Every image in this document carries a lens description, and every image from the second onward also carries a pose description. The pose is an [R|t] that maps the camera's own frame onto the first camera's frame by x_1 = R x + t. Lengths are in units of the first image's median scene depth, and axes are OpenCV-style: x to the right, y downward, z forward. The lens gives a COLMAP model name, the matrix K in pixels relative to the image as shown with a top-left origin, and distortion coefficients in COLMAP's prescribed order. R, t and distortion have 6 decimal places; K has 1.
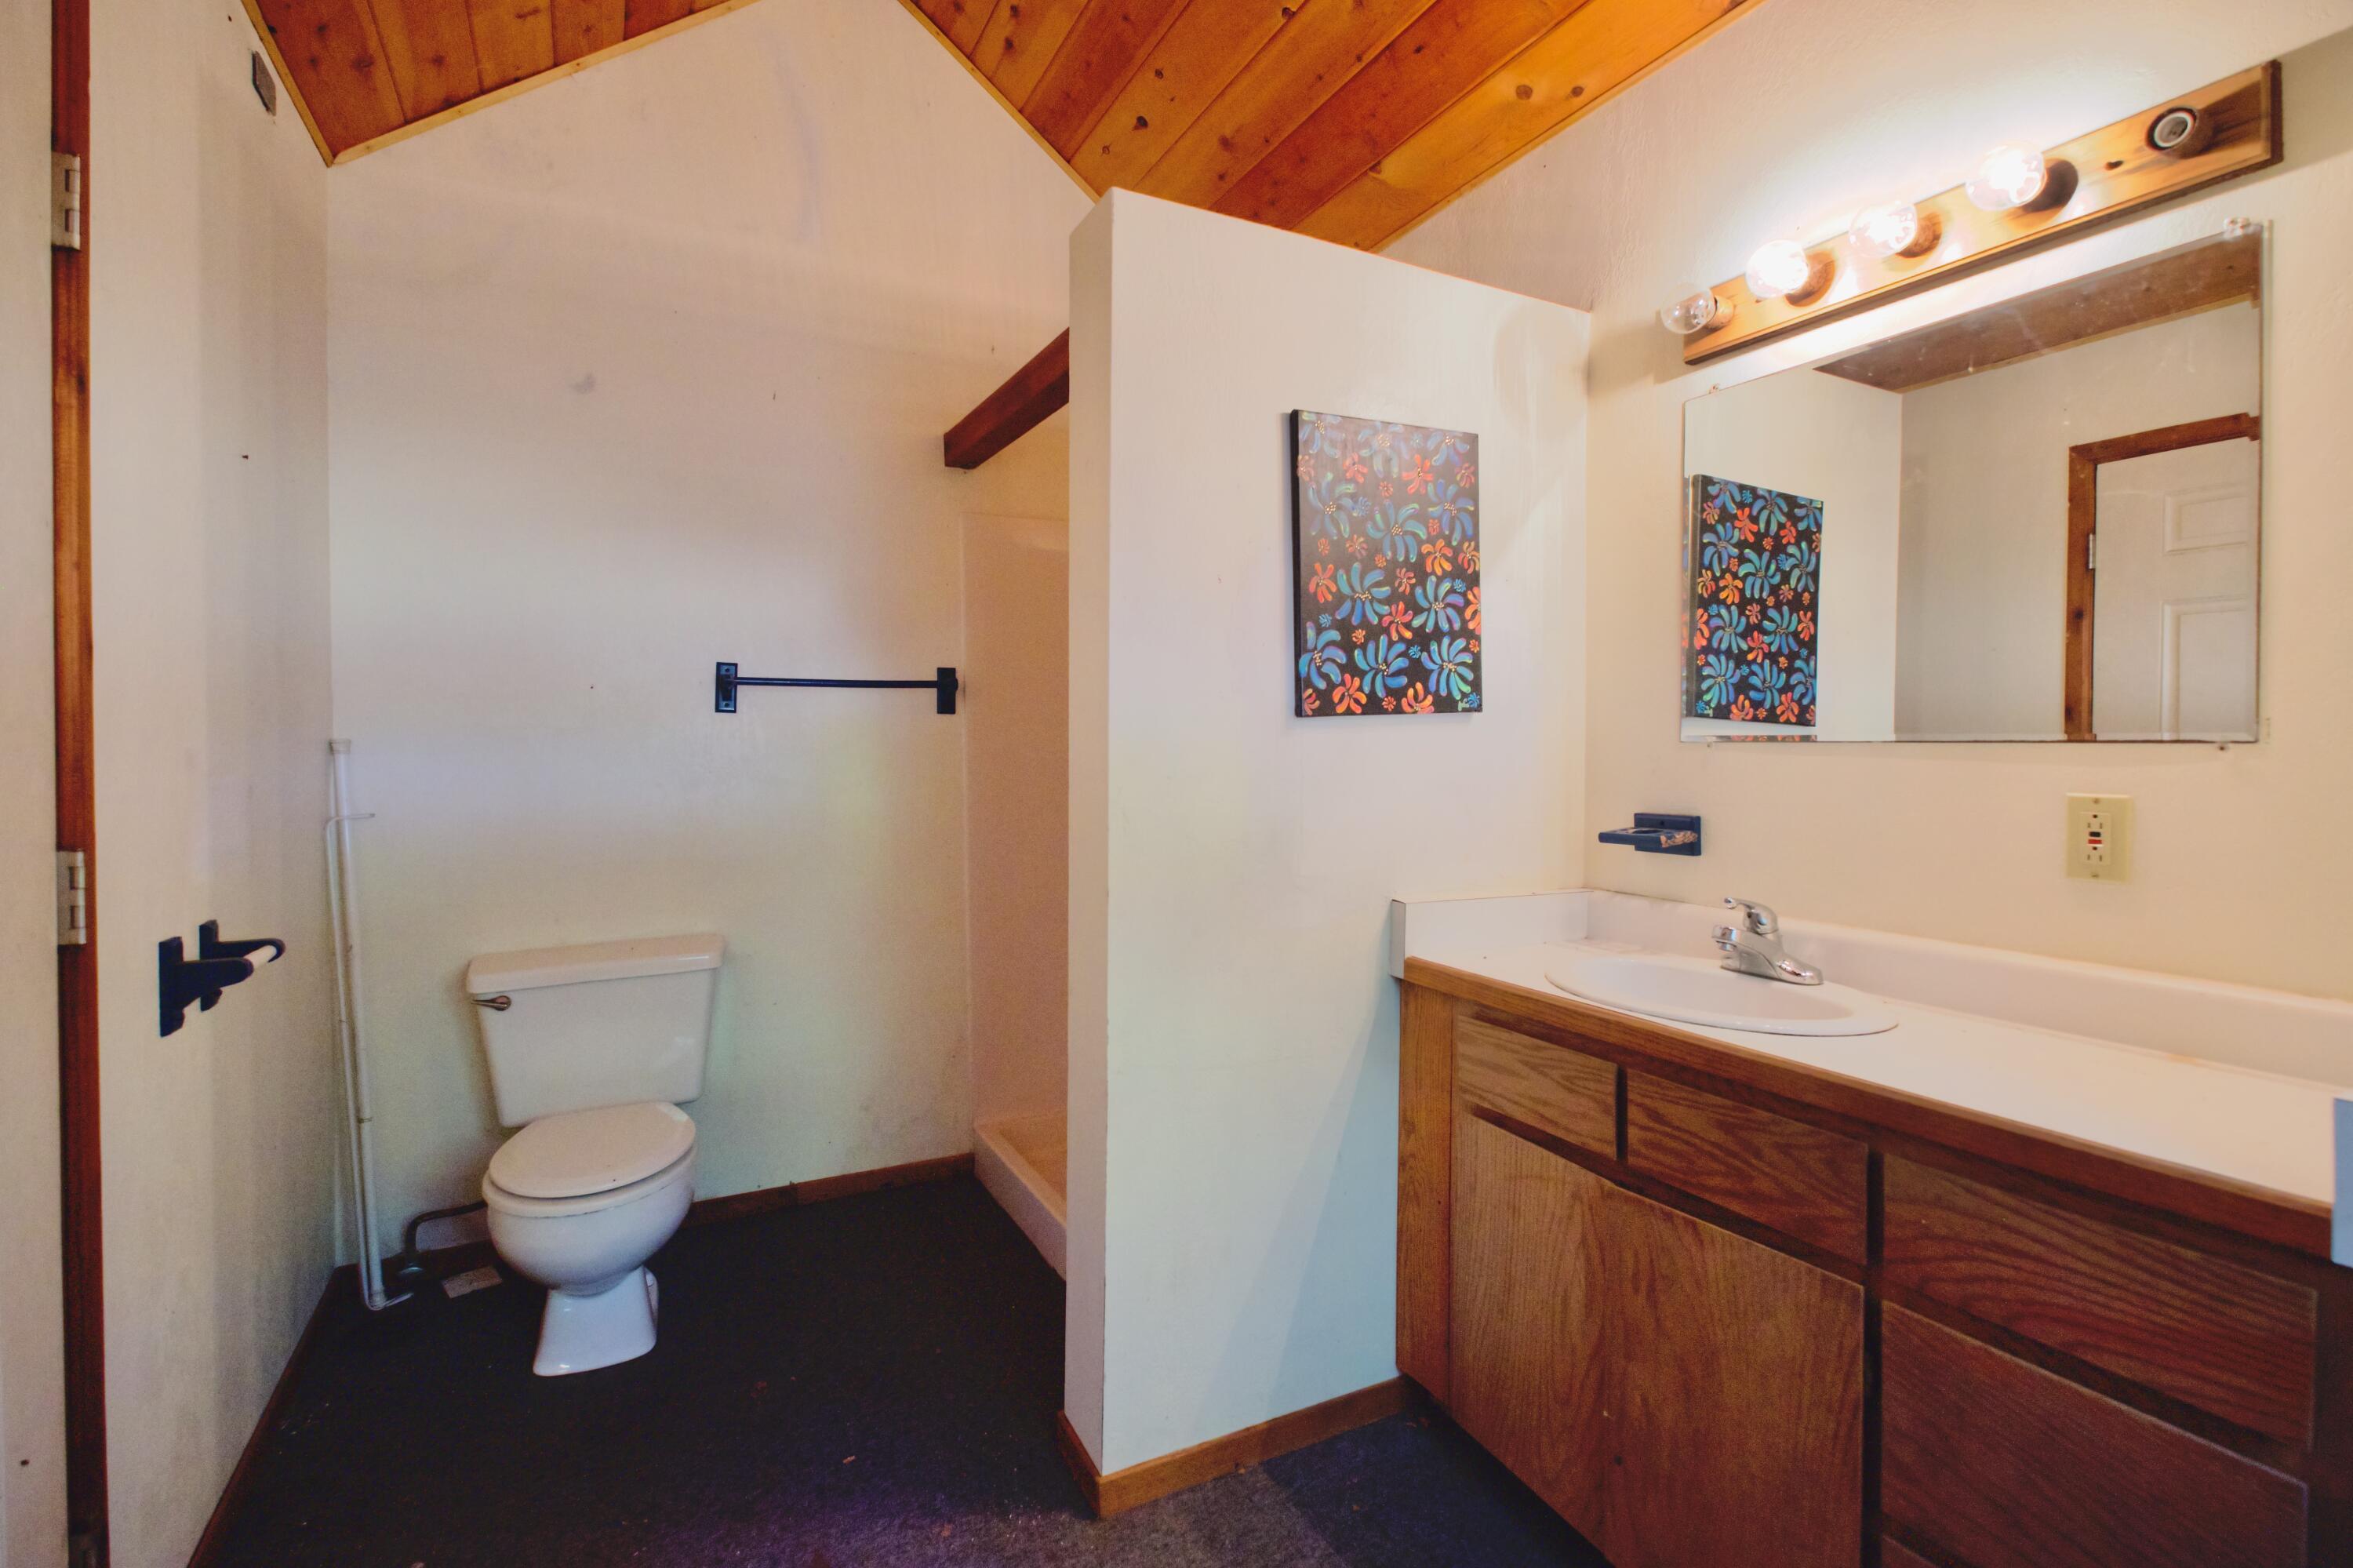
lens RADIAL K [[1102.3, 0, 1178.8], [0, 1102.3, 771.1], [0, 0, 1]] dist [0.000896, -0.000248]
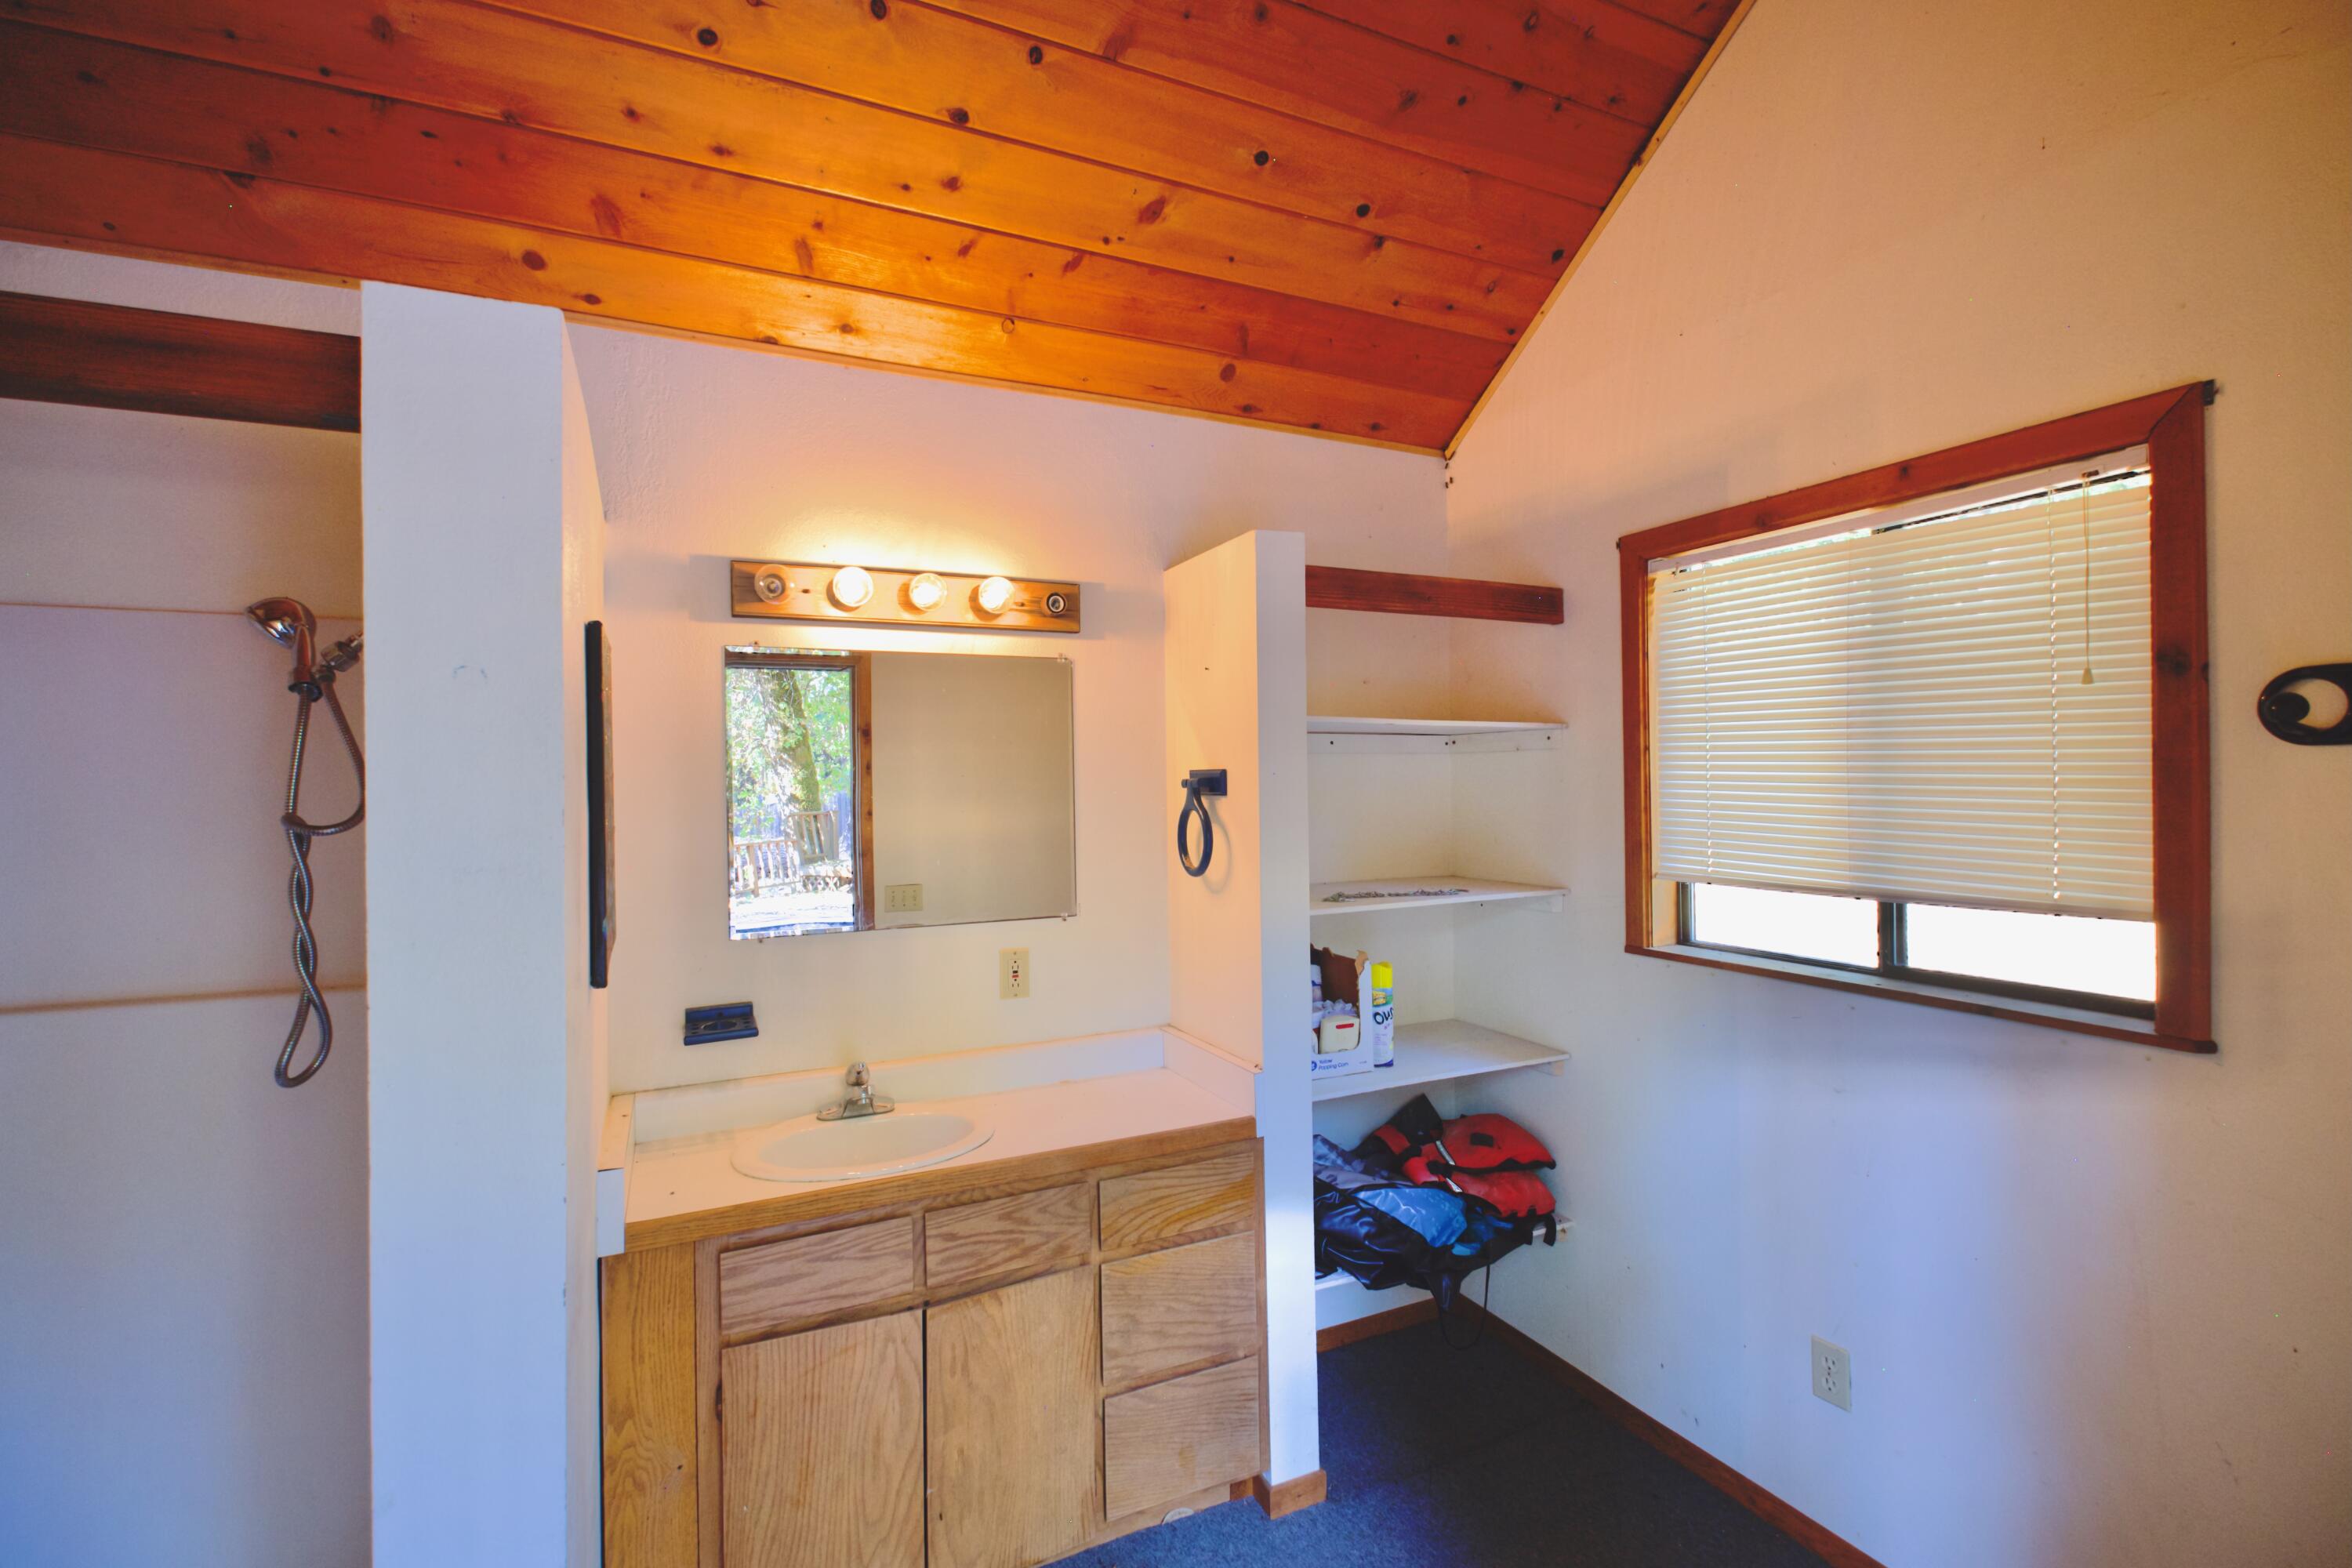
lens RADIAL K [[1101.7, 0, 1178.3], [0, 1101.7, 771.1], [0, 0, 1]] dist [0.000896, -0.000248]
pose [[0.001645, 0.000410, 0.999999, -0.910247], [0.036765, 0.999324, -0.000470, -0.244287], [-0.999323, 0.036766, 0.001629, 0.697246]]
